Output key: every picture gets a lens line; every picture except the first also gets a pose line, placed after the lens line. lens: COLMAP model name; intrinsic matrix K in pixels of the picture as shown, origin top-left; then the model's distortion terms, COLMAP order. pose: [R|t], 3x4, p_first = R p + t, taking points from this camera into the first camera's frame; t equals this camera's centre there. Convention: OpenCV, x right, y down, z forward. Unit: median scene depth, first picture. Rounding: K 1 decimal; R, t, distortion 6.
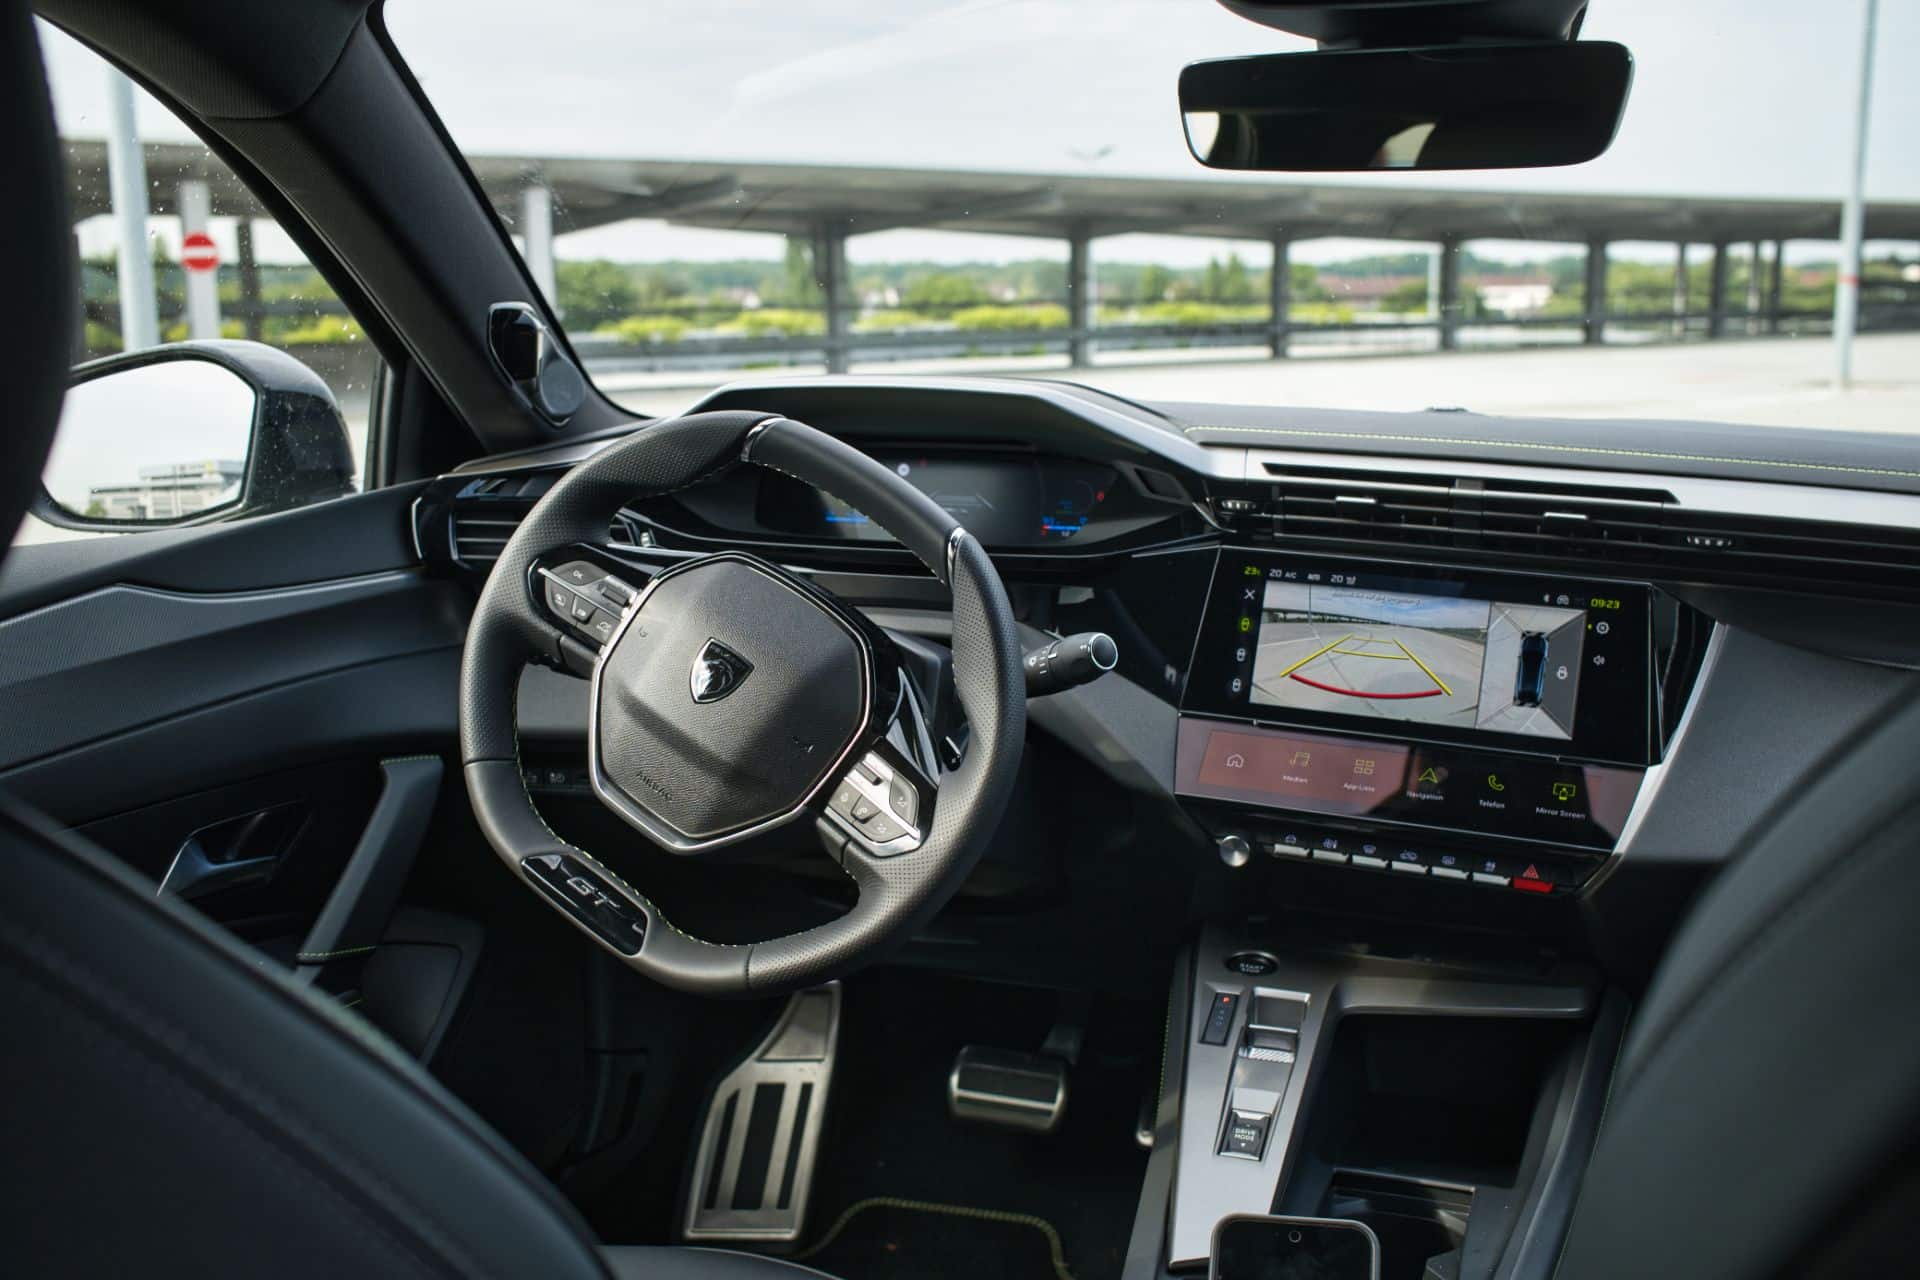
lens RADIAL K [[1954.7, 0, 964.2], [0, 1954.7, 636.2], [0, 0, 1]] dist [-0.086076, 0.200567]
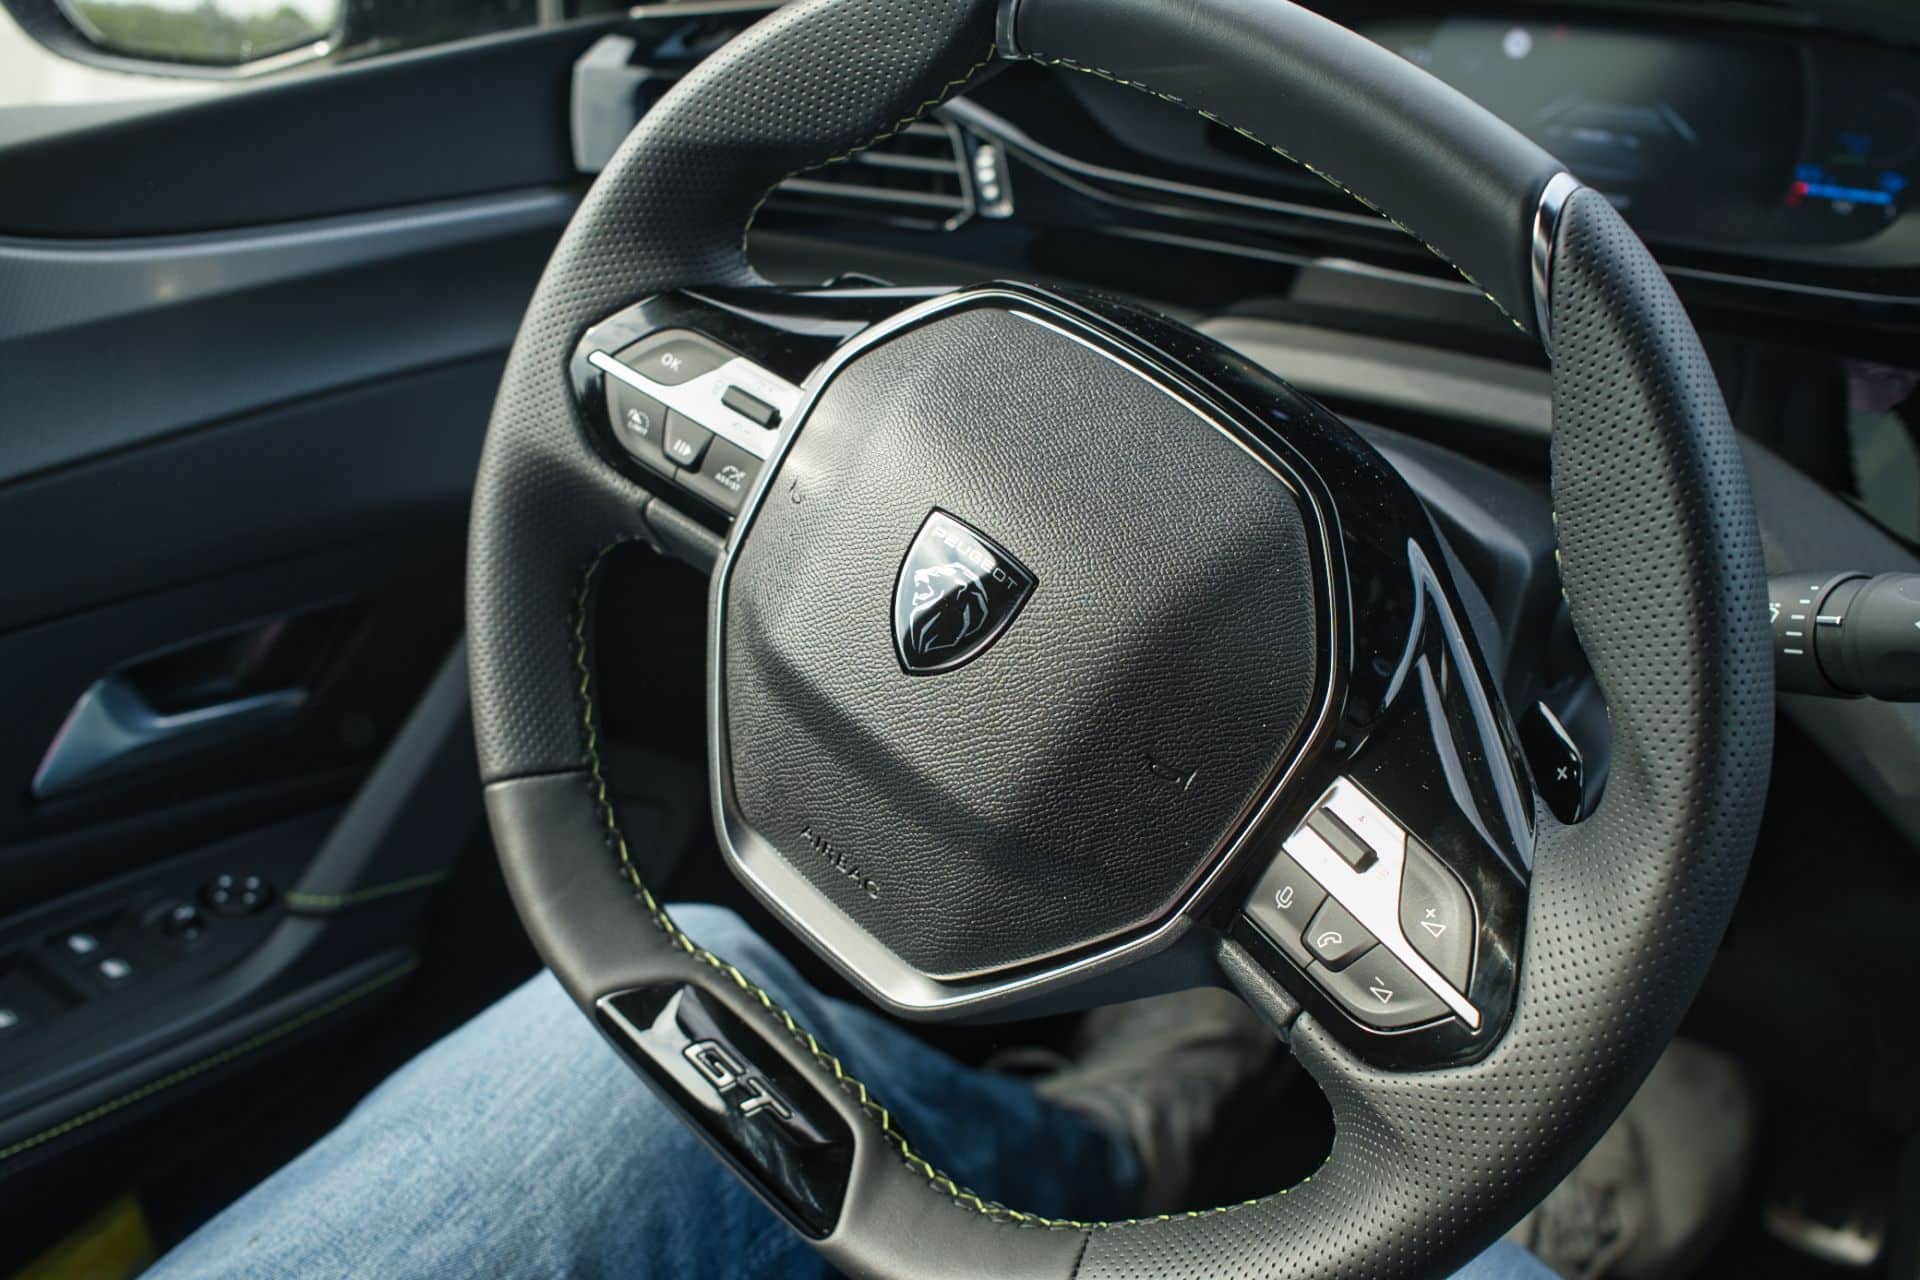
lens RADIAL K [[1858.9, 0, 876.3], [0, 1858.9, 643.4], [0, 0, 1]] dist [0.120338, -0.659238]
pose [[0.945209, -0.034143, -0.324677, -0.013599], [0.108764, 0.970635, 0.214566, -0.058444], [0.307817, -0.238123, 0.921166, 0.623100]]
